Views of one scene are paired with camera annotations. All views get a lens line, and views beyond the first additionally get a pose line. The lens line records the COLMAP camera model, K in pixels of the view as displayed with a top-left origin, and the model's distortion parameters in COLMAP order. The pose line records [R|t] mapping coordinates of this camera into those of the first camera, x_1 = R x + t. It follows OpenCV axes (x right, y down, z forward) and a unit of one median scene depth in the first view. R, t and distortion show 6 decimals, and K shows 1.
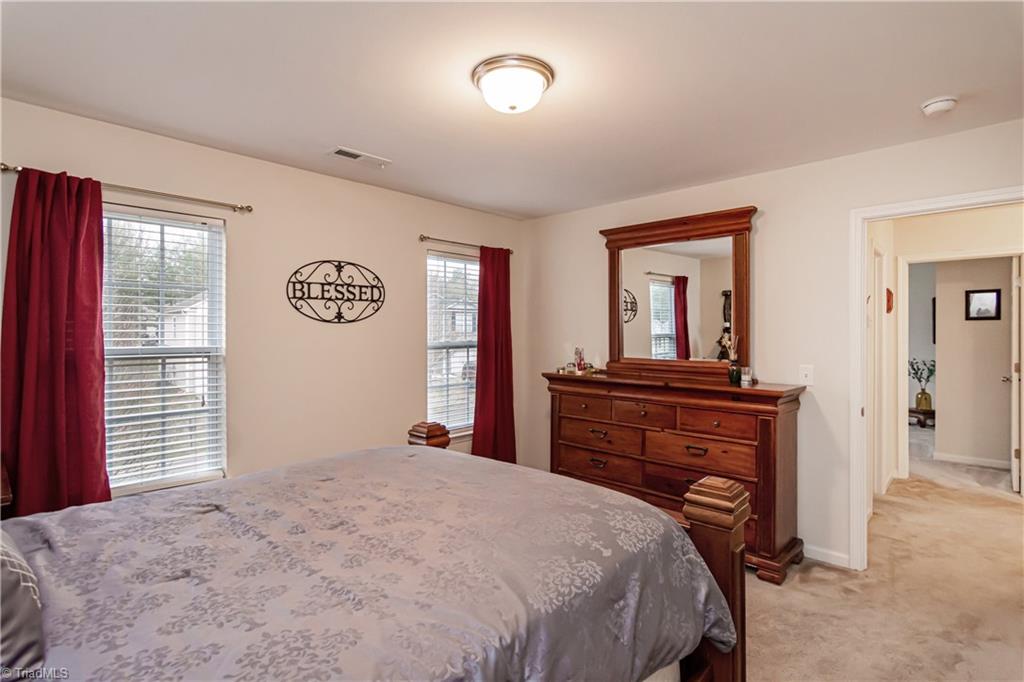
lens RADIAL K [[494.1, 0, 511.9], [0, 494.1, 333.9], [0, 0, 1]] dist [-0.004586, 0.004246]
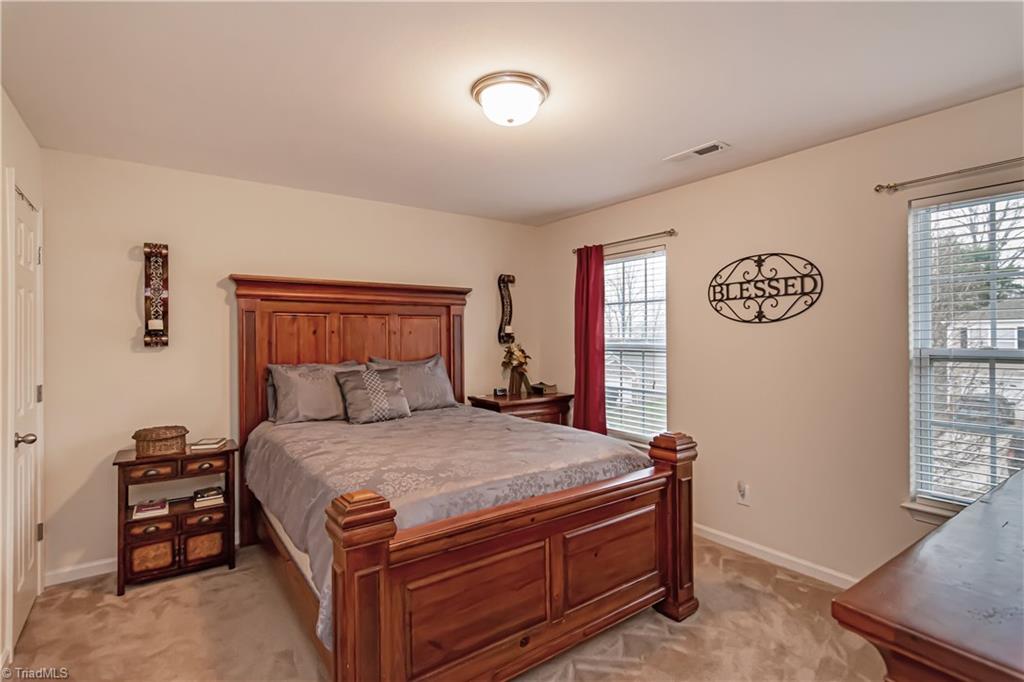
lens RADIAL K [[494.1, 0, 512.9], [0, 494.1, 344.2], [0, 0, 1]] dist [-0.004586, 0.004246]
pose [[-0.181329, 0.028869, -0.982999, 0.630794], [0.010270, 0.999570, 0.027461, -0.012726], [0.983369, -0.005116, -0.181548, 0.720991]]
